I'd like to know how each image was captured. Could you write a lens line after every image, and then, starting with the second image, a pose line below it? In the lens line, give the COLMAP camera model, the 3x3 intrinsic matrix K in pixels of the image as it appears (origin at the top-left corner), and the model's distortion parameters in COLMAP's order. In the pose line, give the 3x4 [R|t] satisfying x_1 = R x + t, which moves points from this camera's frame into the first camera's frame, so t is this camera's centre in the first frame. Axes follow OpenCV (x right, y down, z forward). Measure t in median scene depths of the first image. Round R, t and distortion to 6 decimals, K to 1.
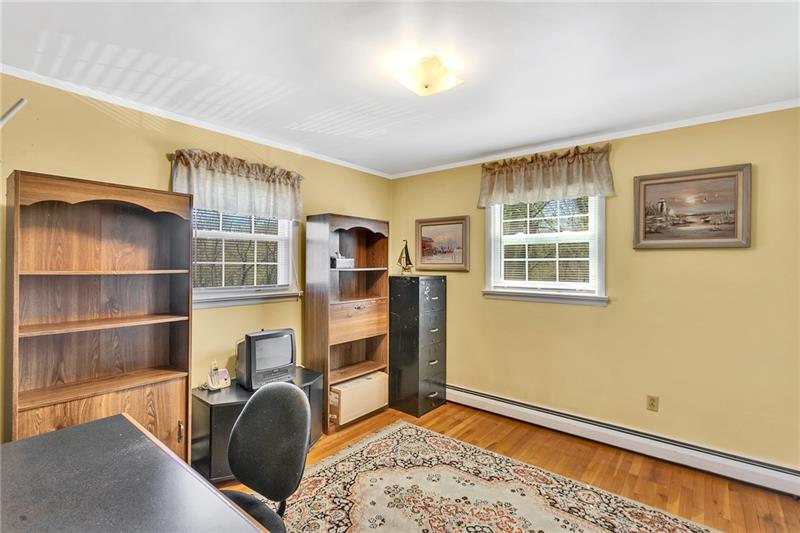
lens RADIAL K [[376.7, 0, 397.5], [0, 376.7, 265.1], [0, 0, 1]] dist [0.001155, 0.000360]
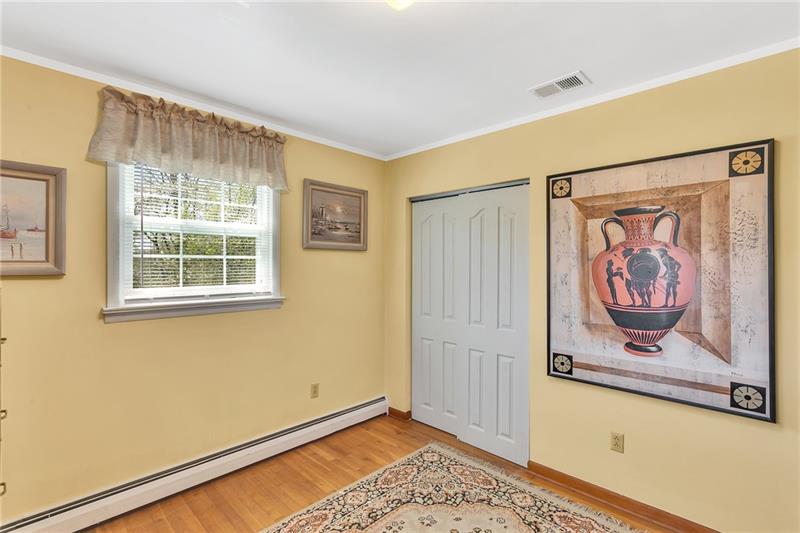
lens RADIAL K [[376.7, 0, 398.5], [0, 376.7, 262.5], [0, 0, 1]] dist [0.001155, 0.000360]
pose [[0.086223, -0.001367, 0.996275, -0.384666], [0.000770, 0.999999, 0.001305, -0.004774], [-0.996276, 0.000654, 0.086224, 0.658213]]
